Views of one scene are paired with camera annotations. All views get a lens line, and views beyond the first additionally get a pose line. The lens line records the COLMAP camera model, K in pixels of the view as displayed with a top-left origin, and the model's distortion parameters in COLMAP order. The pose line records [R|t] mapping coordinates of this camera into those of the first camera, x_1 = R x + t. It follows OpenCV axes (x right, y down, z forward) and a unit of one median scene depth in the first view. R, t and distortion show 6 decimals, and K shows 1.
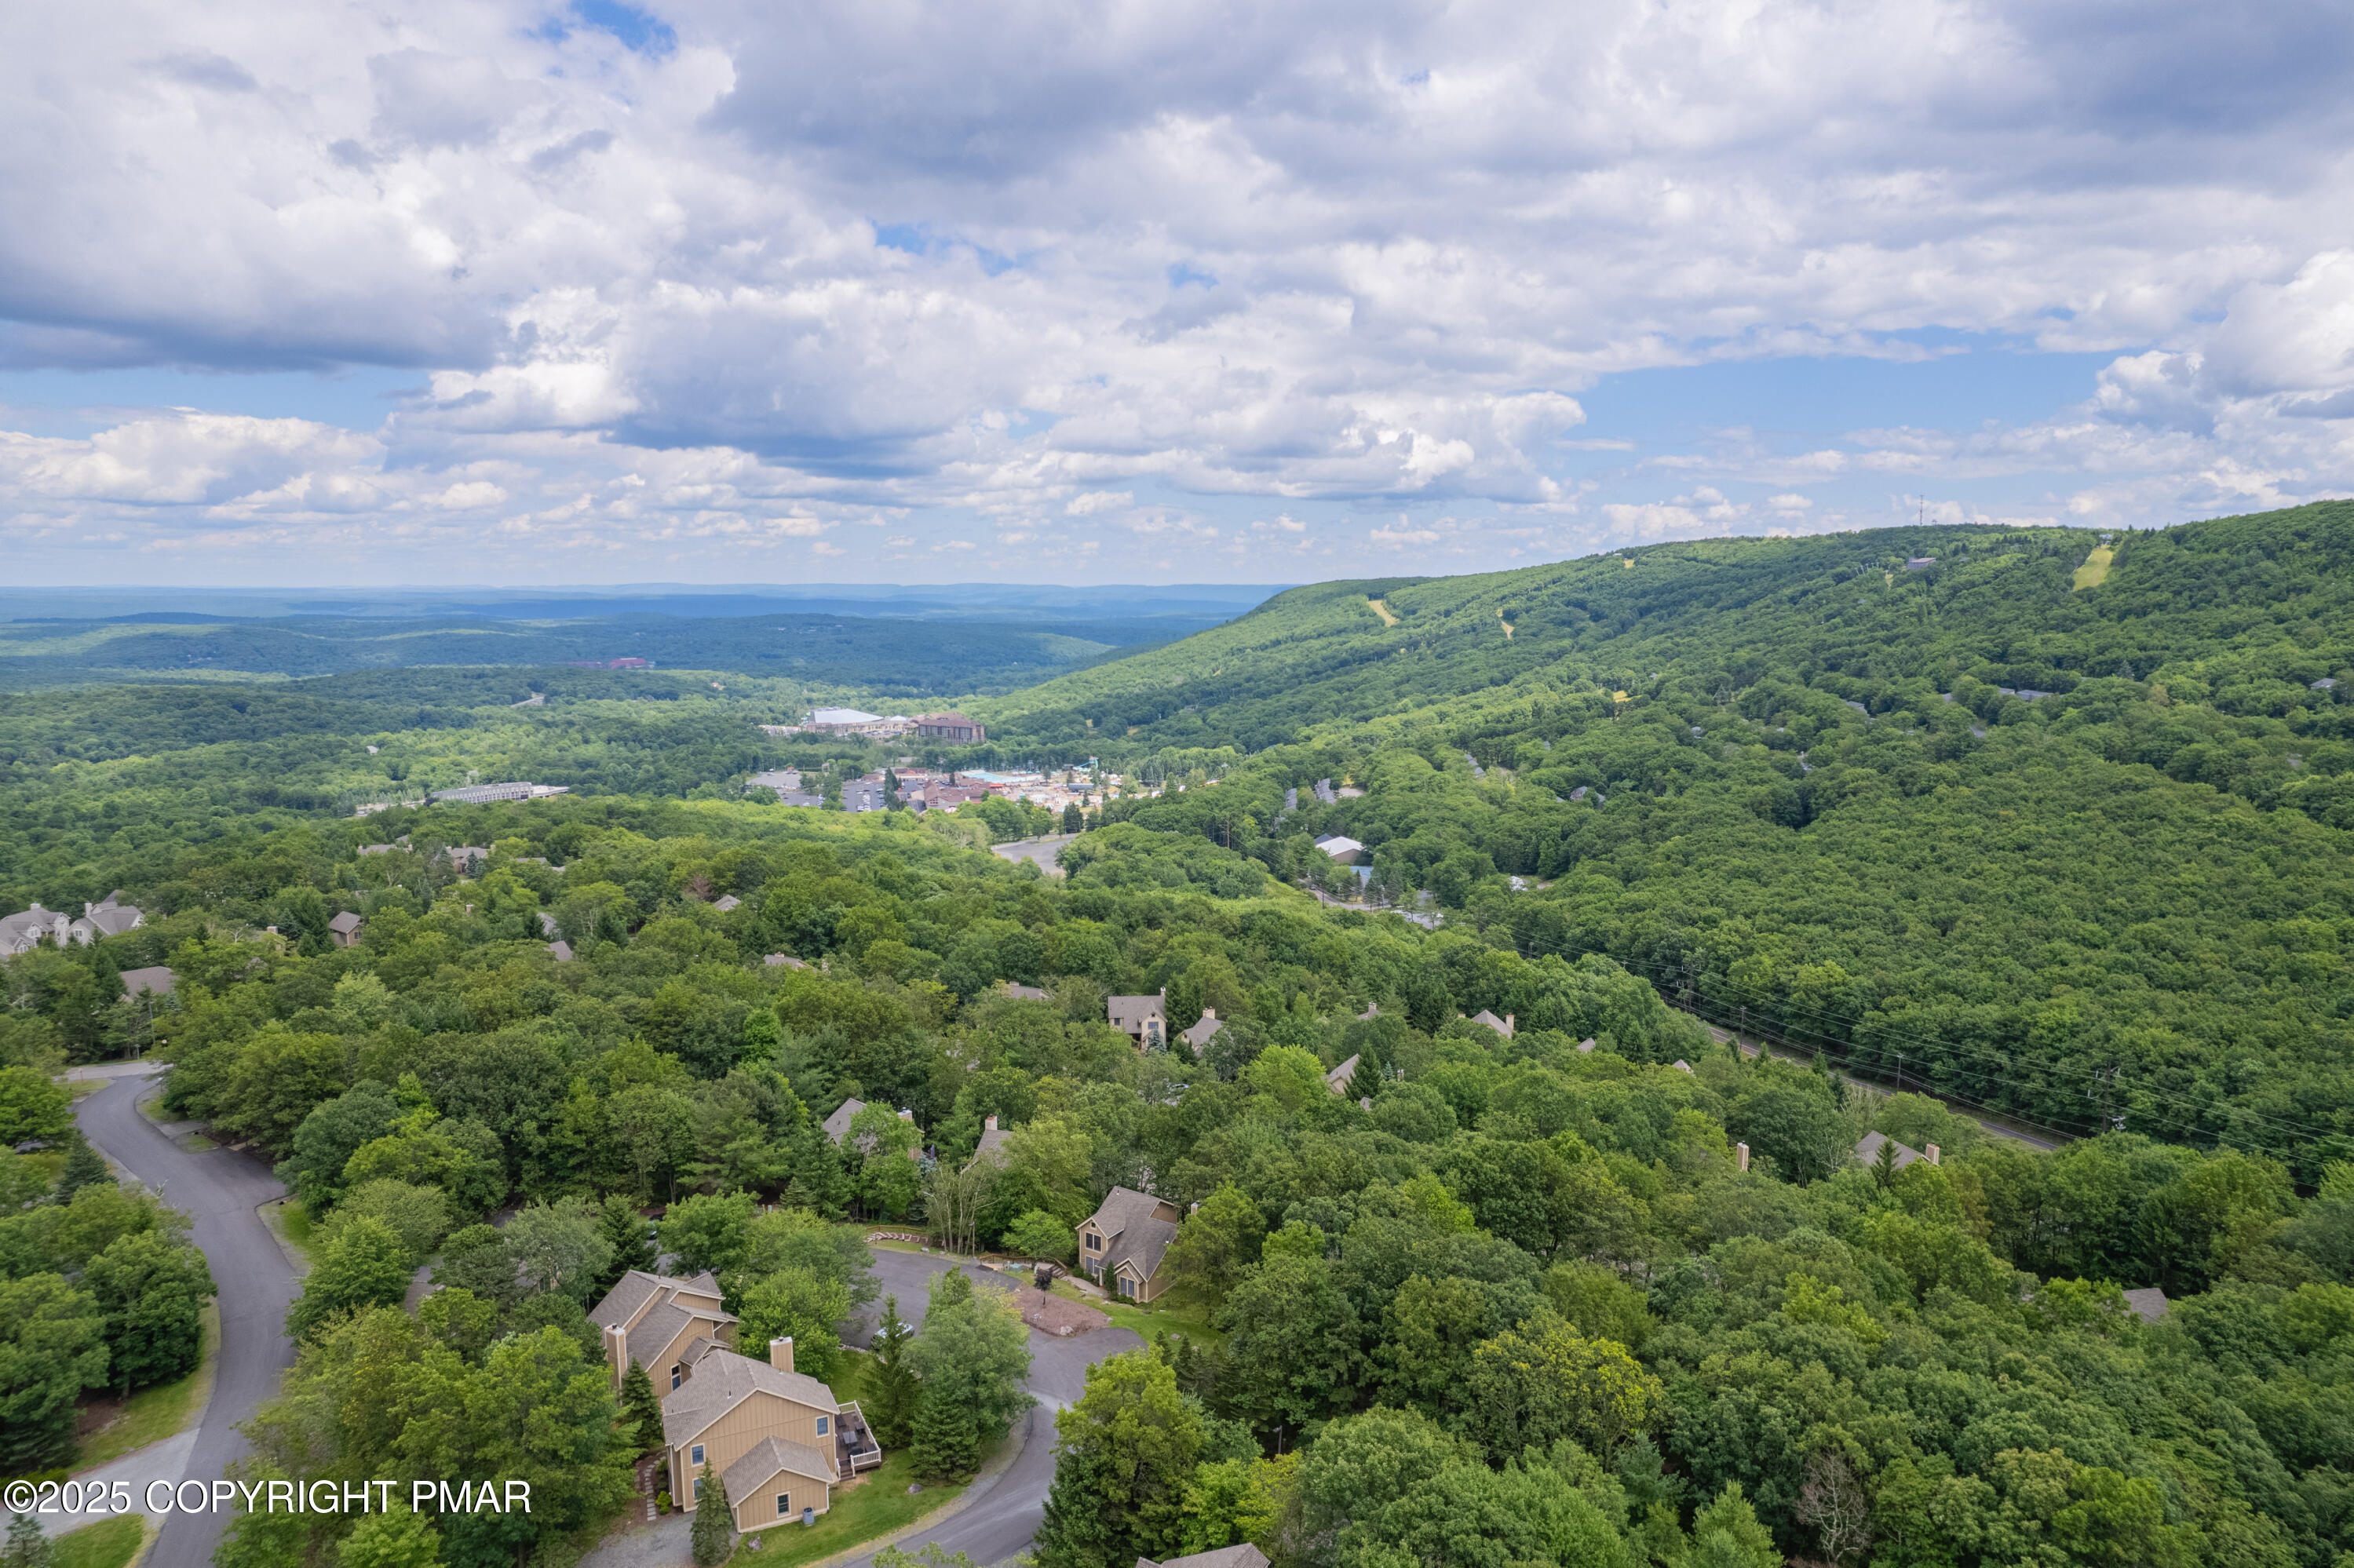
lens RADIAL K [[1476.0, 0, 1188.9], [0, 1476.0, 720.3], [0, 0, 1]] dist [-0.079958, 0.063218]
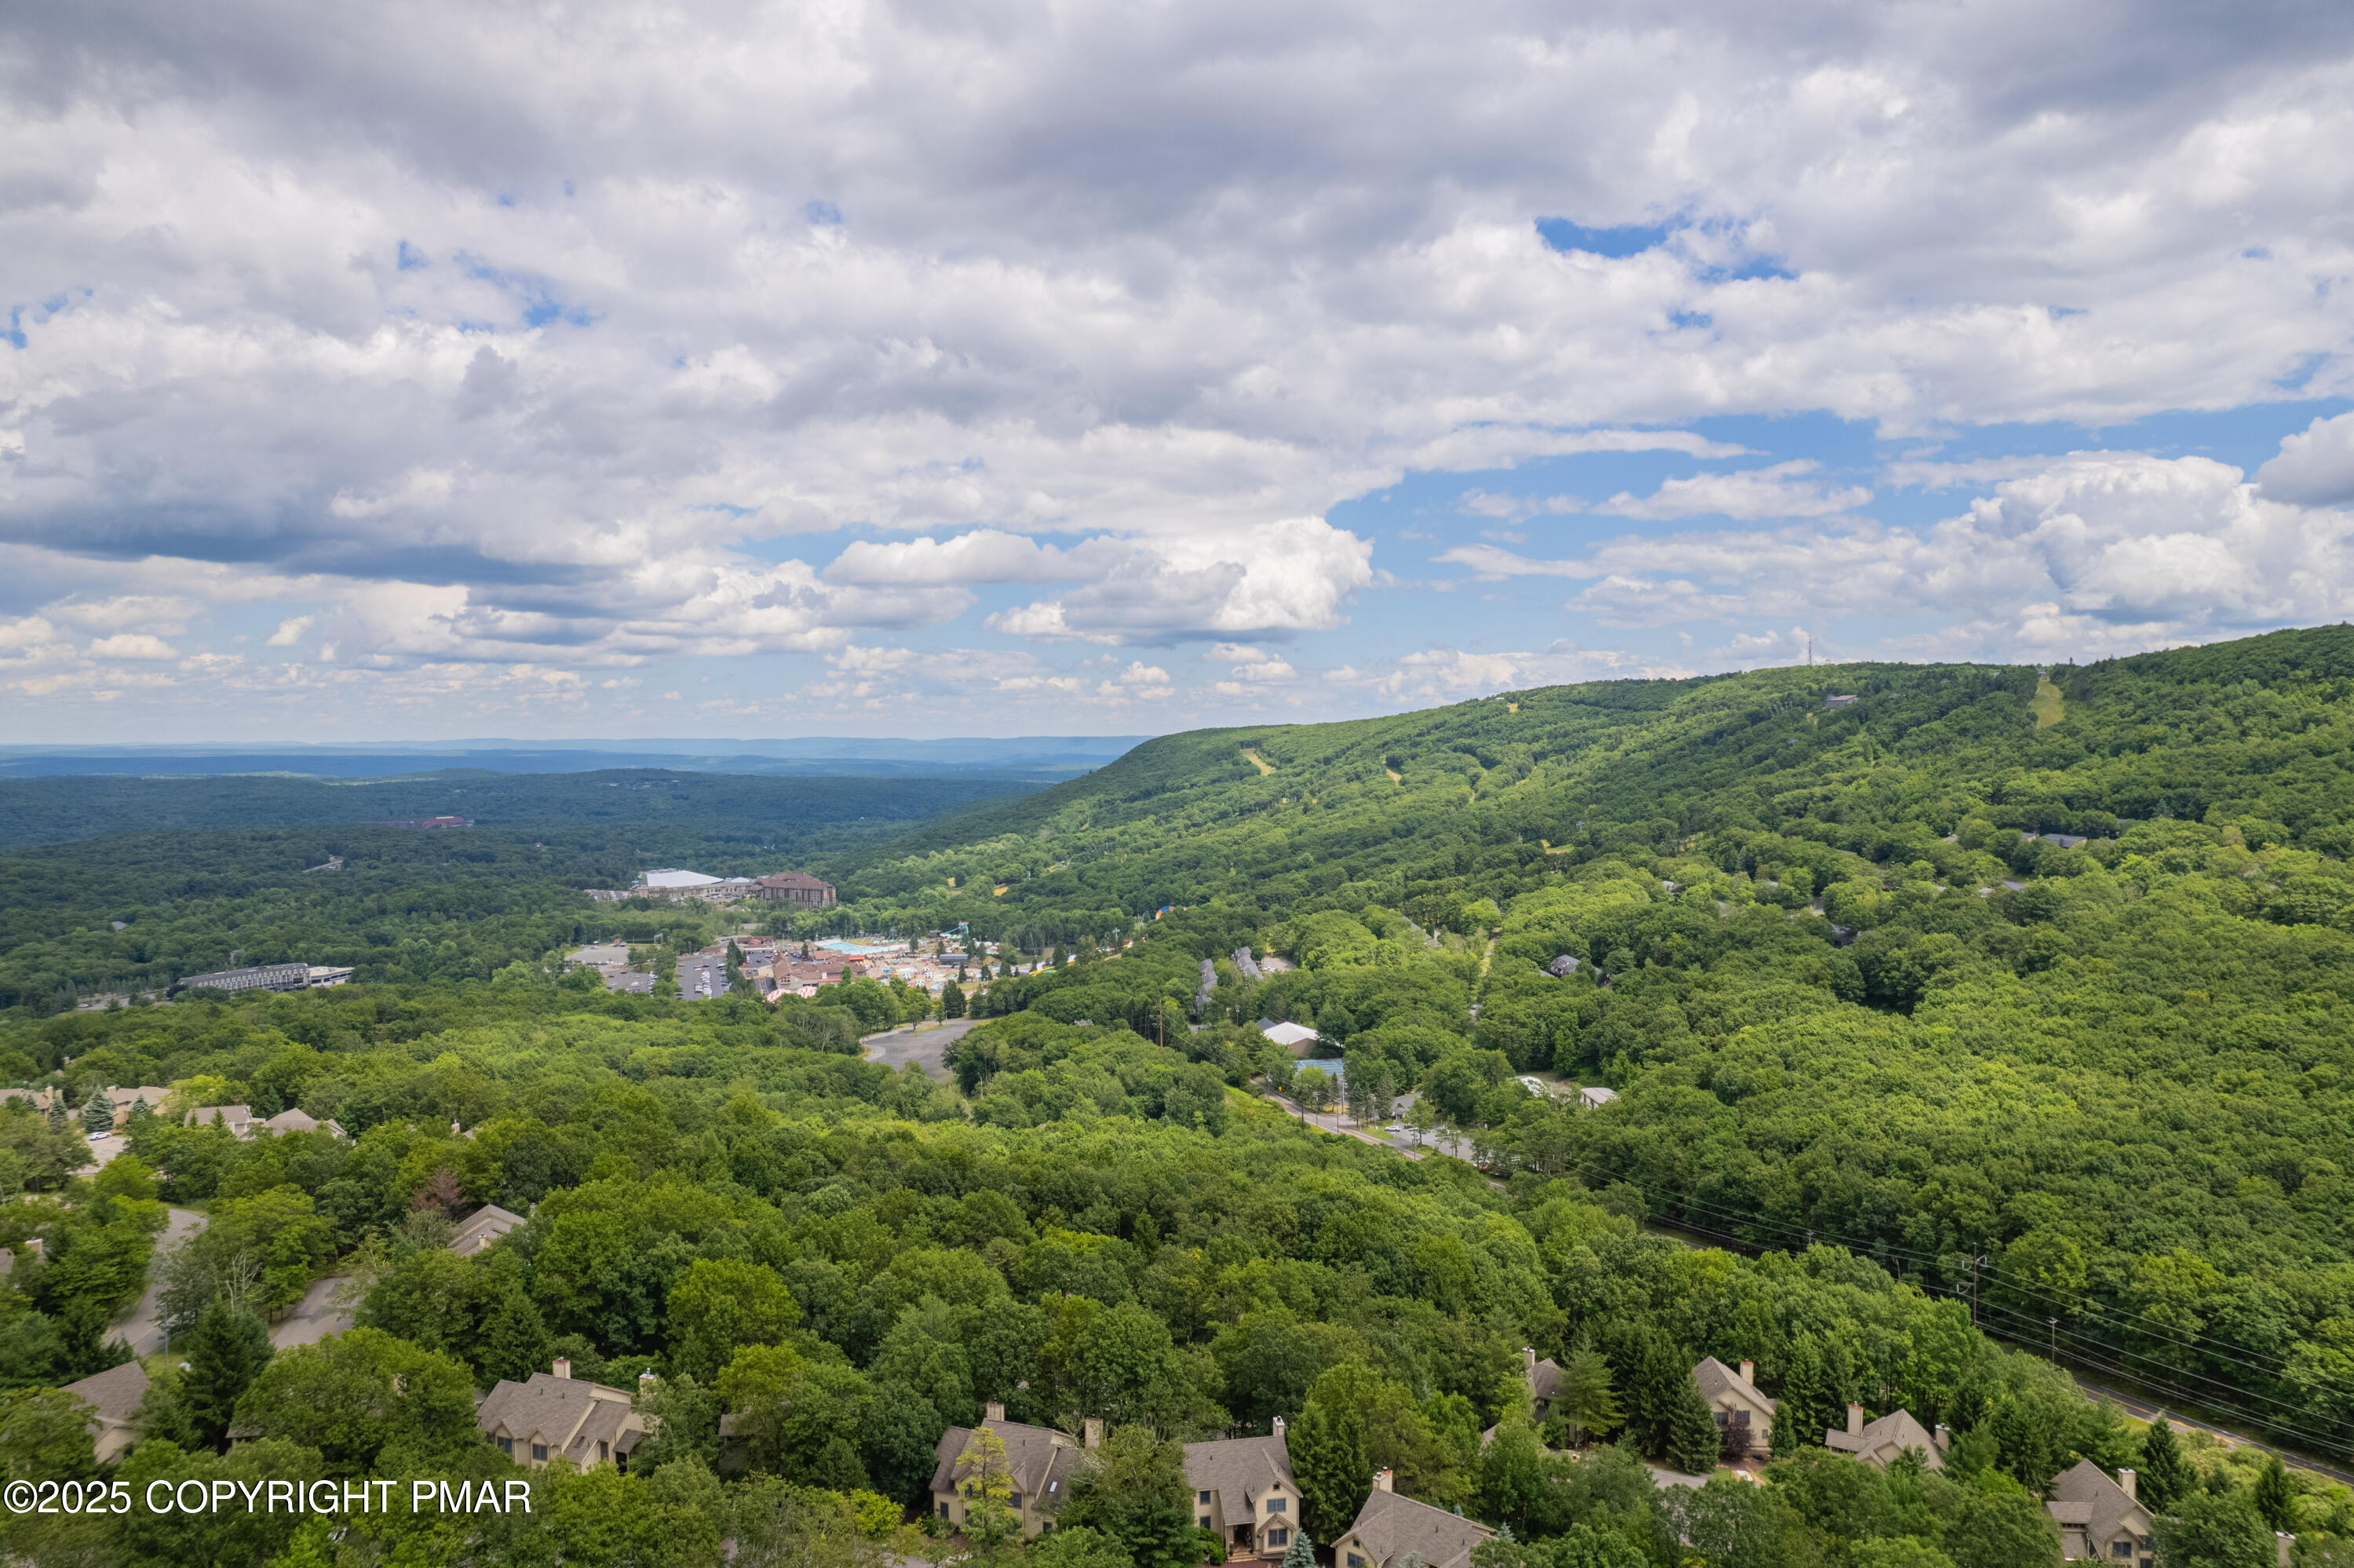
lens RADIAL K [[1394.9, 0, 1182.1], [0, 1394.9, 753.8], [0, 0, 1]] dist [-0.061106, 0.047743]
pose [[0.993028, -0.008712, 0.117556, -0.038873], [0.018242, 0.996609, -0.080234, -0.009124], [-0.116458, 0.081819, 0.989820, 0.163180]]
